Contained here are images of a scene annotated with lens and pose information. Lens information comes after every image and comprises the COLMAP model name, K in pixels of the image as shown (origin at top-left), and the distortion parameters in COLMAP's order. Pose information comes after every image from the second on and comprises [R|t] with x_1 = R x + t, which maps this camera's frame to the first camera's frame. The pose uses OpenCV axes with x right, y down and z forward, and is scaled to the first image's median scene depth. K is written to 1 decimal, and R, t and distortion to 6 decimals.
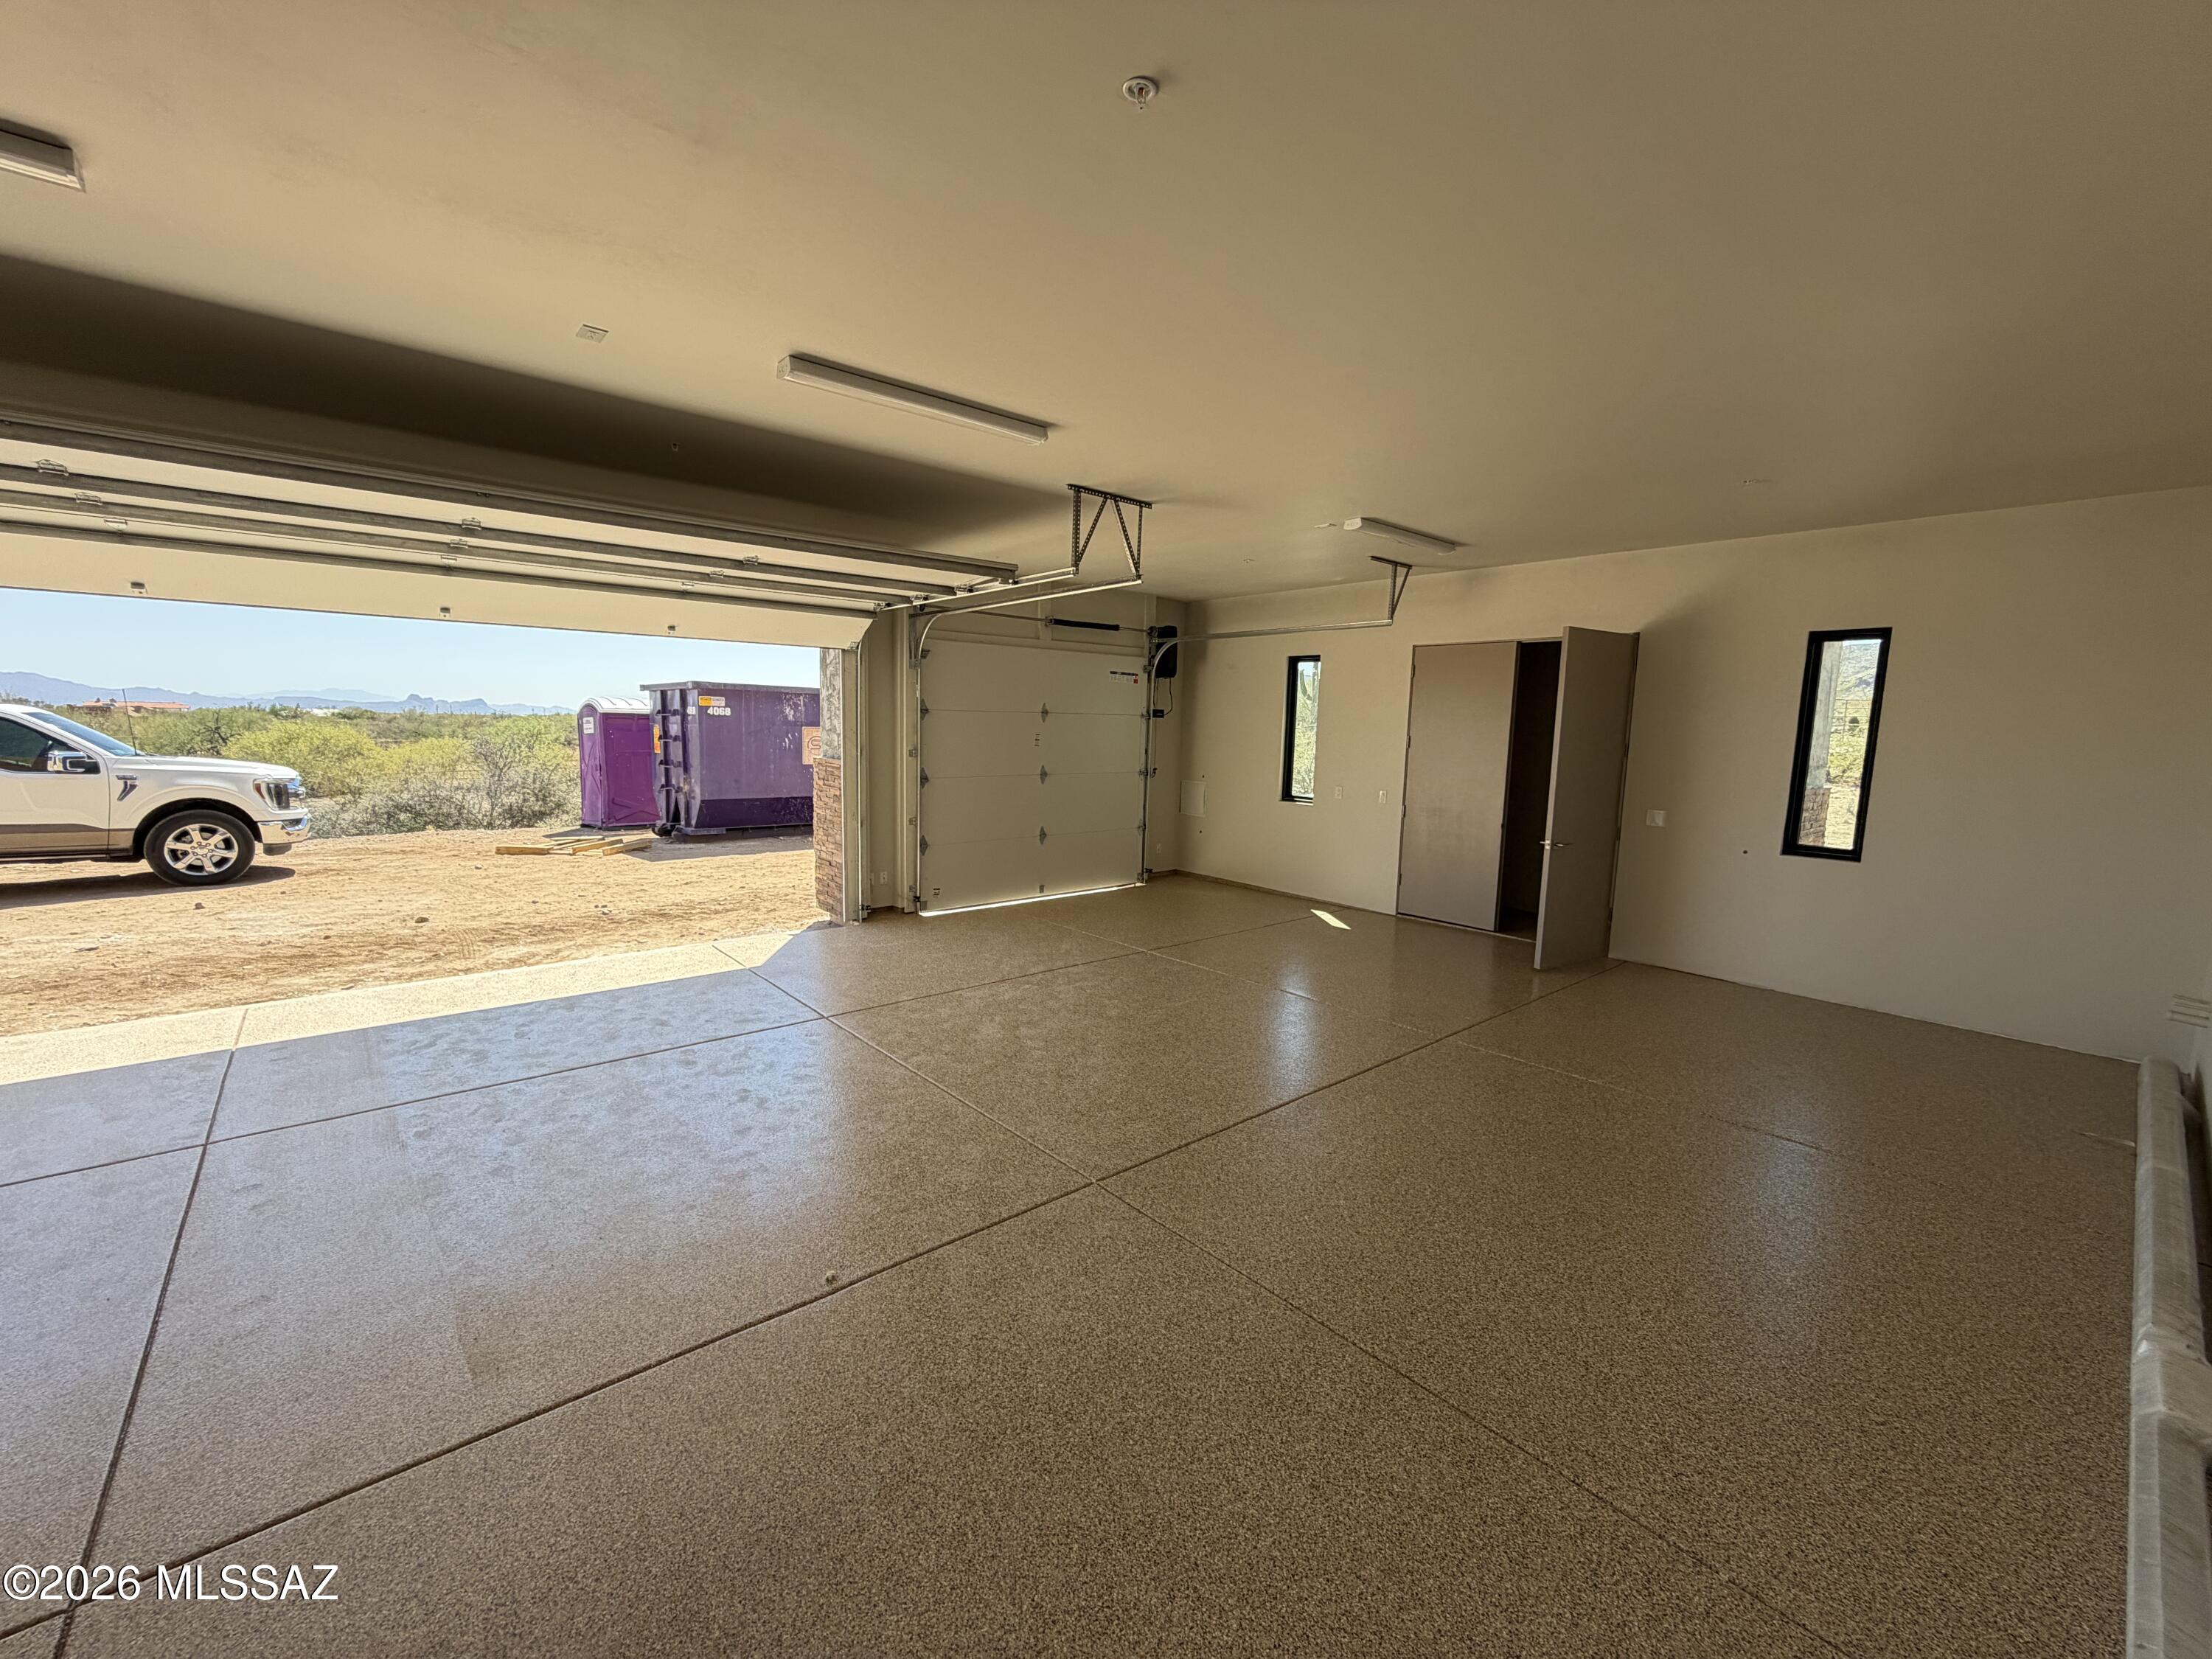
lens RADIAL K [[878.2, 0, 1103.2], [0, 878.2, 833.8], [0, 0, 1]] dist [0.002356, -0.000496]
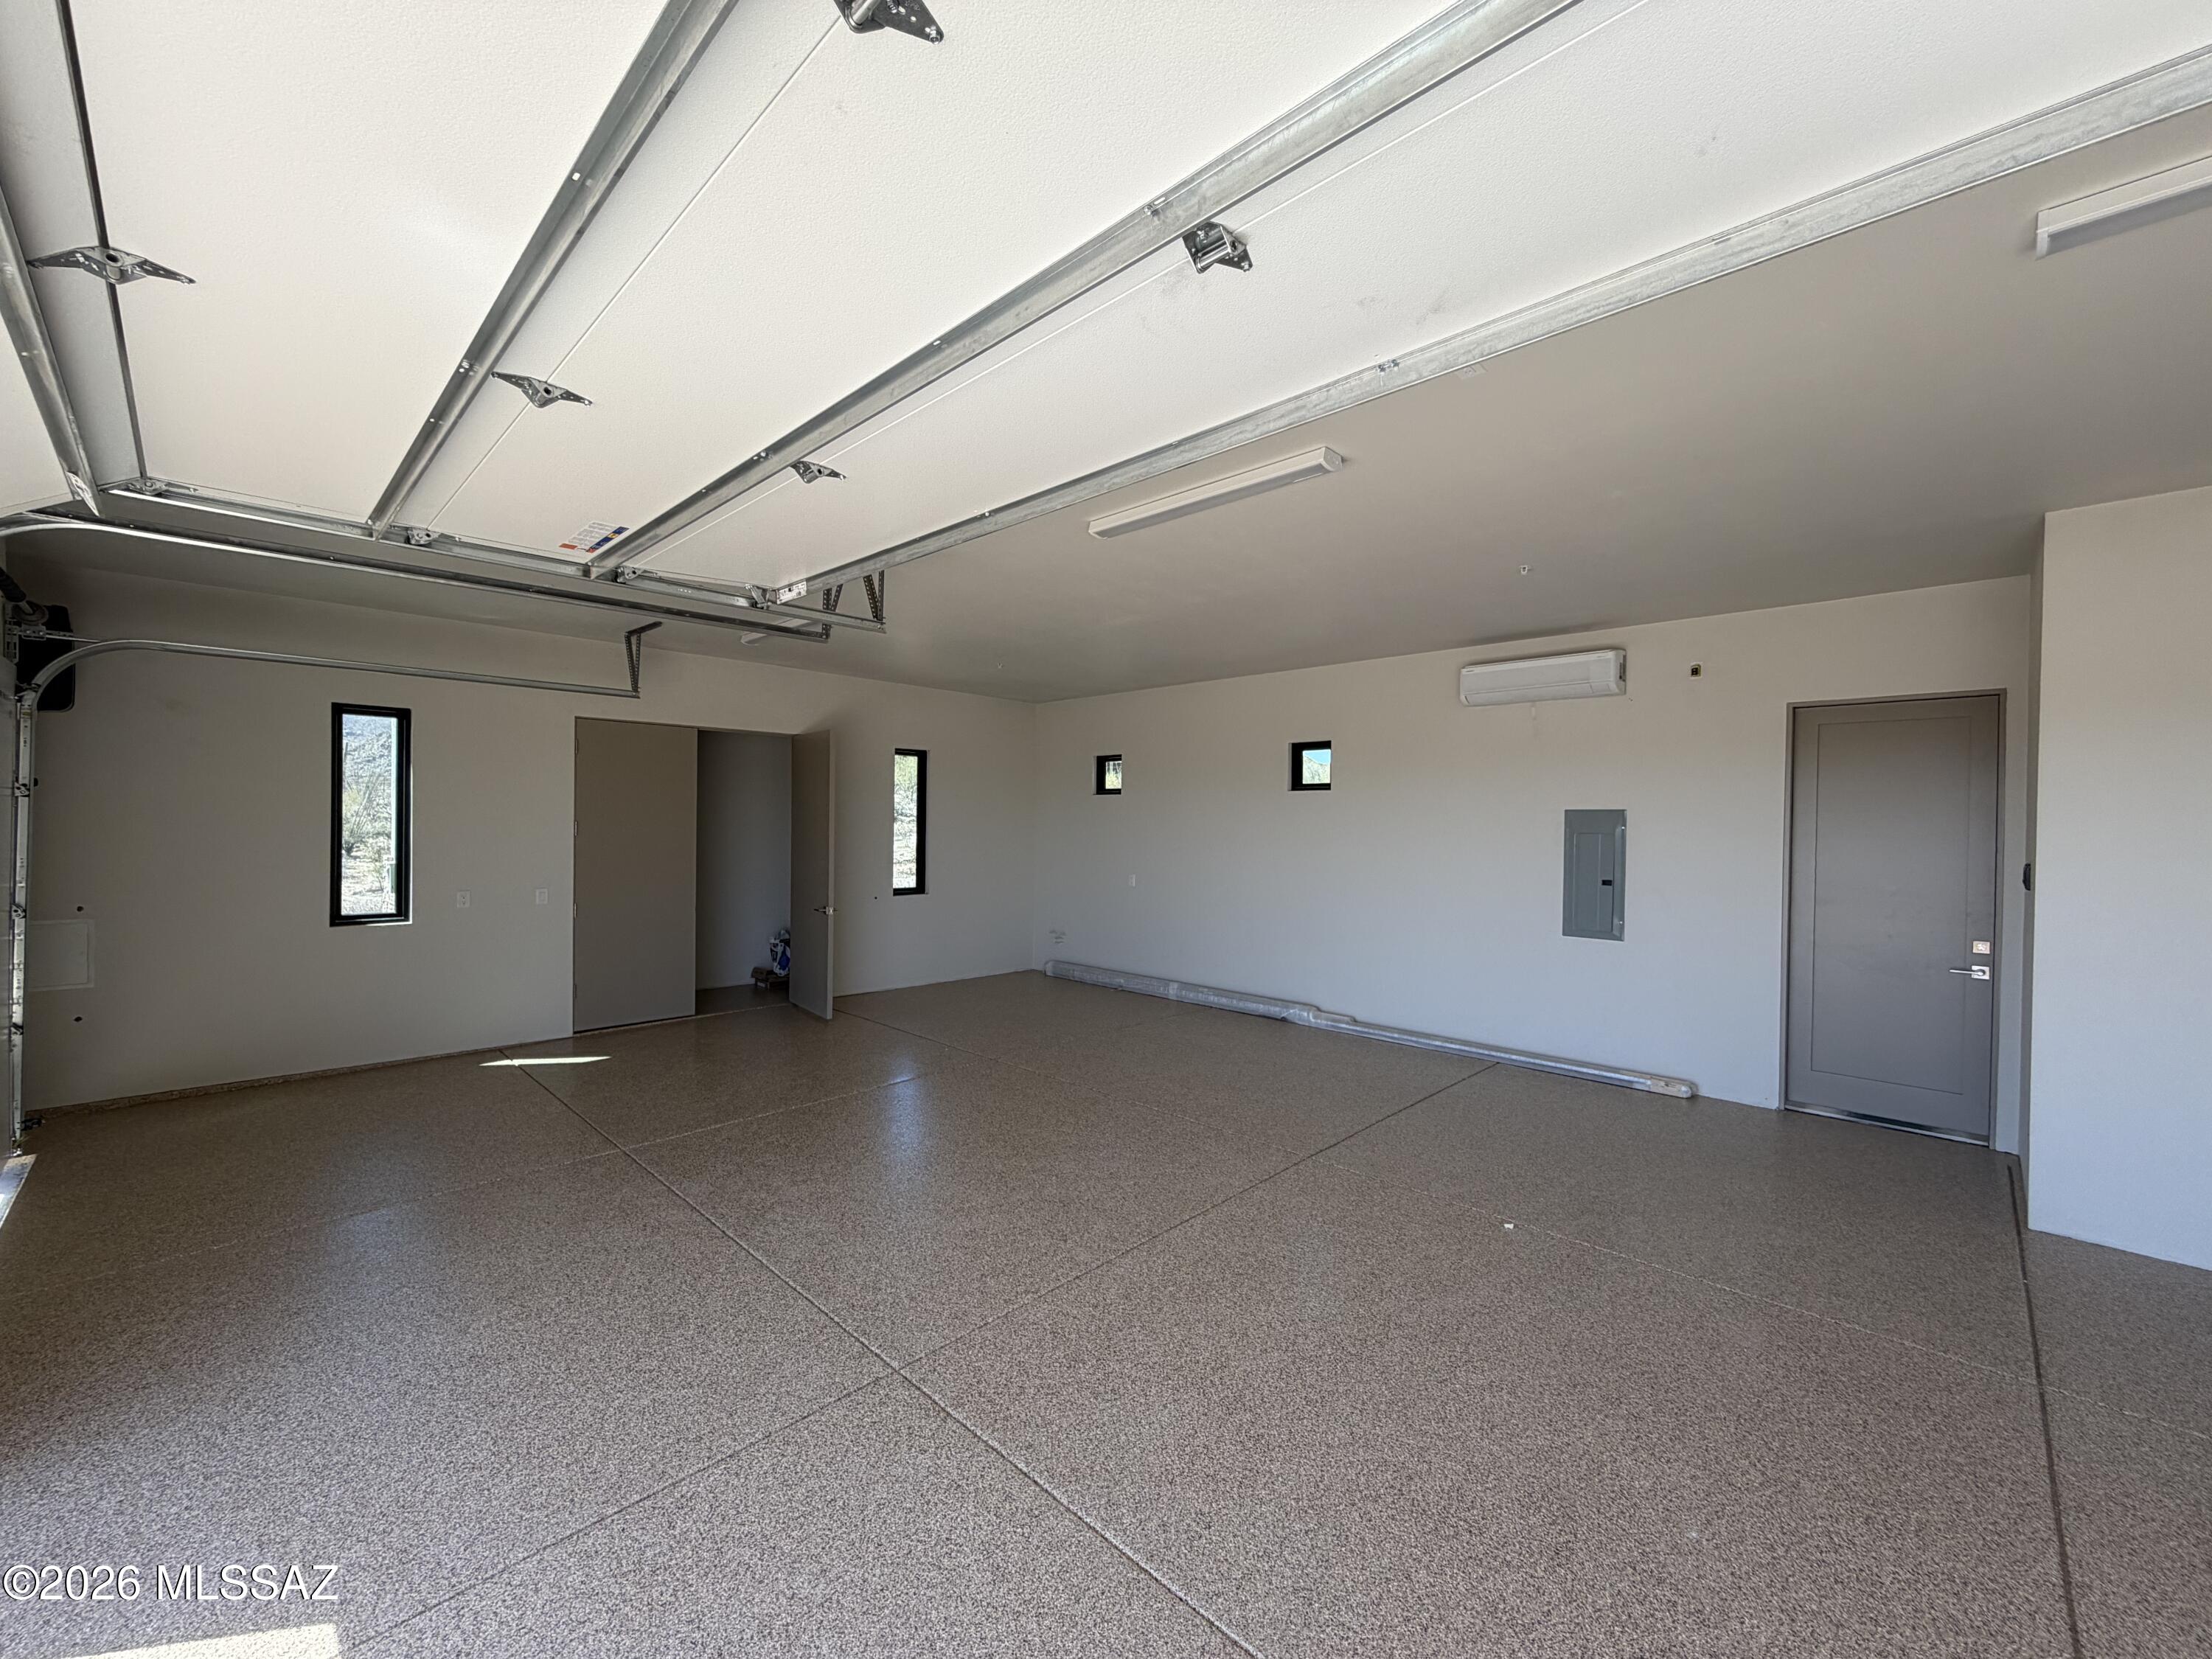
lens RADIAL K [[878.2, 0, 1105.7], [0, 878.2, 826.0], [0, 0, 1]] dist [0.002356, -0.000496]
pose [[-0.074799, -0.028643, 0.996787, -0.509851], [0.112434, 0.992971, 0.036970, -0.075686], [-0.990840, 0.114838, -0.071053, 0.521819]]
